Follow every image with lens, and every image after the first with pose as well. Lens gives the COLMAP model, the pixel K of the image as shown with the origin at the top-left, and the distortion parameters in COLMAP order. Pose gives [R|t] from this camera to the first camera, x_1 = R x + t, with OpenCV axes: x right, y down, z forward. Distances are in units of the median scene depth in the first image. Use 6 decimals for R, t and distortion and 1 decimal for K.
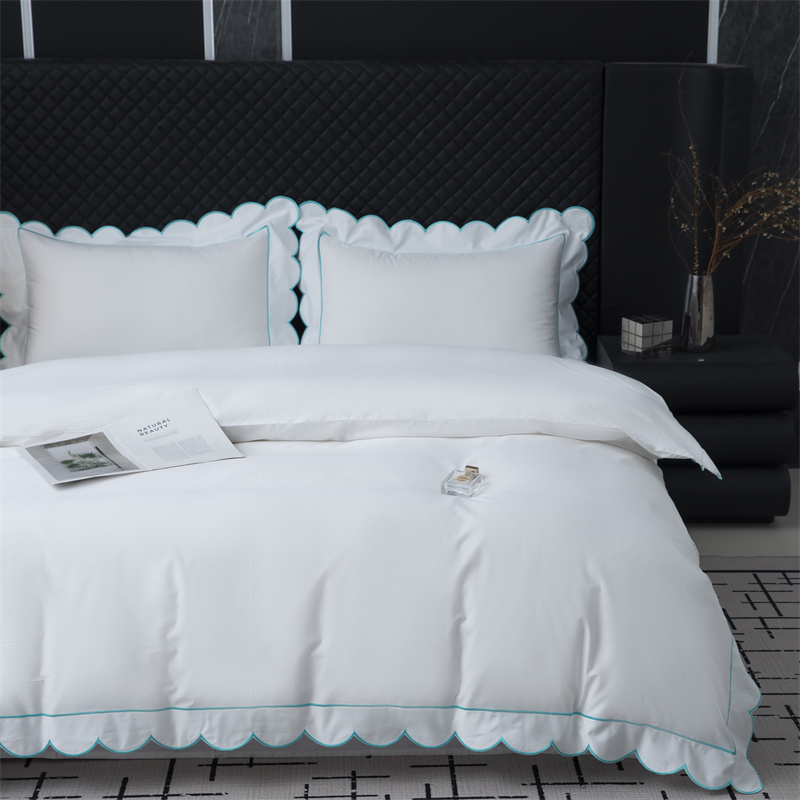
lens RADIAL K [[1861.8, 0, 419.8], [0, 1861.8, 454.7], [0, 0, 1]] dist [0.084778, 0.112032]
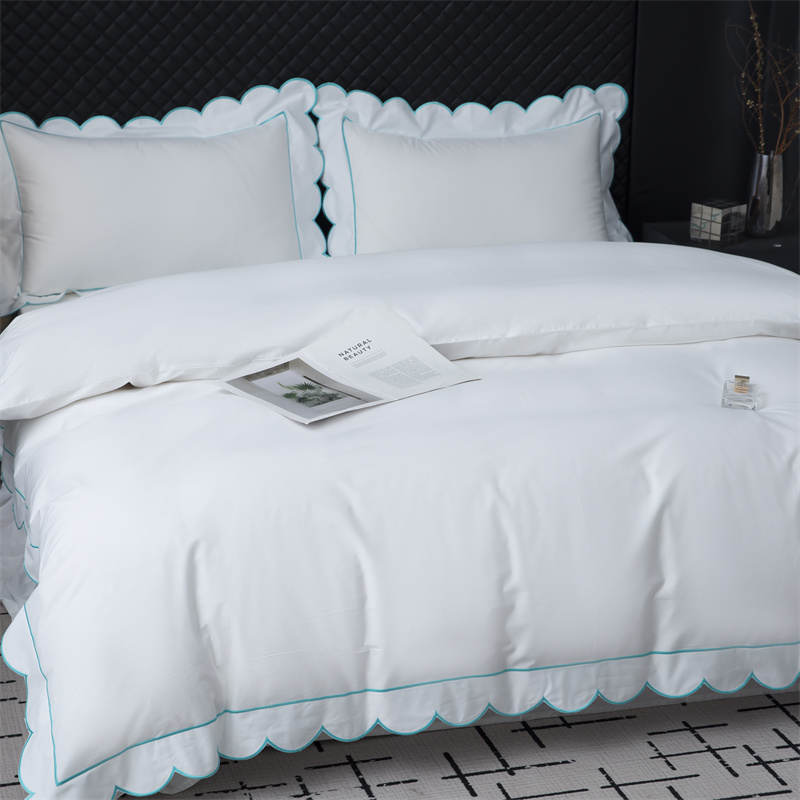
lens RADIAL K [[1967.0, 0, 400.0], [0, 1967.0, 400.0], [0, 0, 1]] dist [0.086115, 0.180482]
pose [[0.968362, -0.056757, 0.243009, -0.267324], [0.048870, 0.998068, 0.038365, -0.019700], [-0.244717, -0.025276, 0.969265, 0.077157]]
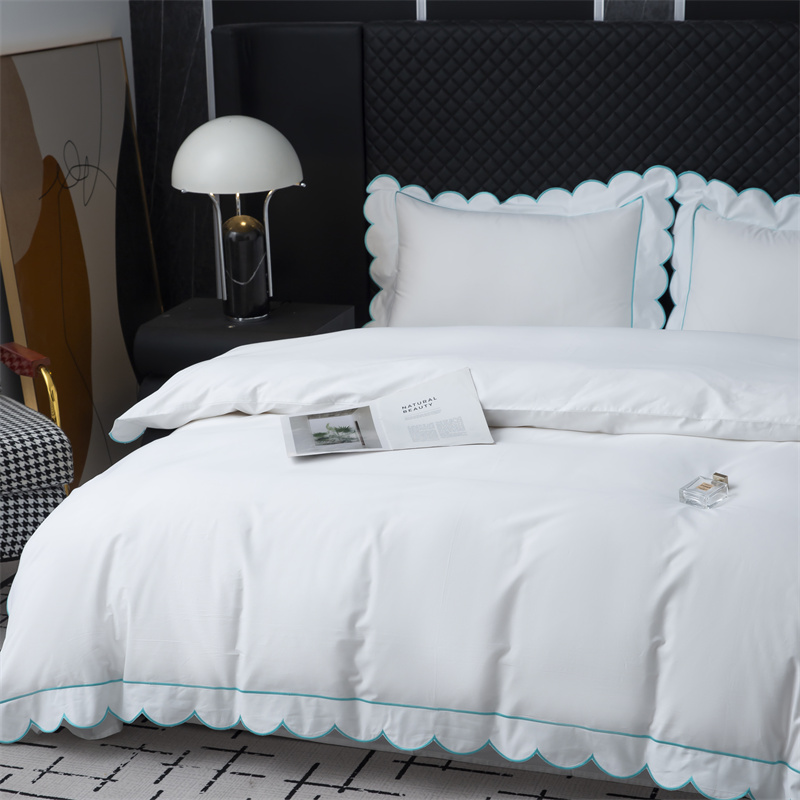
lens RADIAL K [[1871.0, 0, 400.3], [0, 1871.0, 447.2], [0, 0, 1]] dist [0.073386, 0.201026]
pose [[0.937223, 0.078492, -0.339782, 0.138248], [-0.071868, 0.996899, 0.032057, -0.017970], [0.341245, -0.005625, 0.939958, 0.064628]]
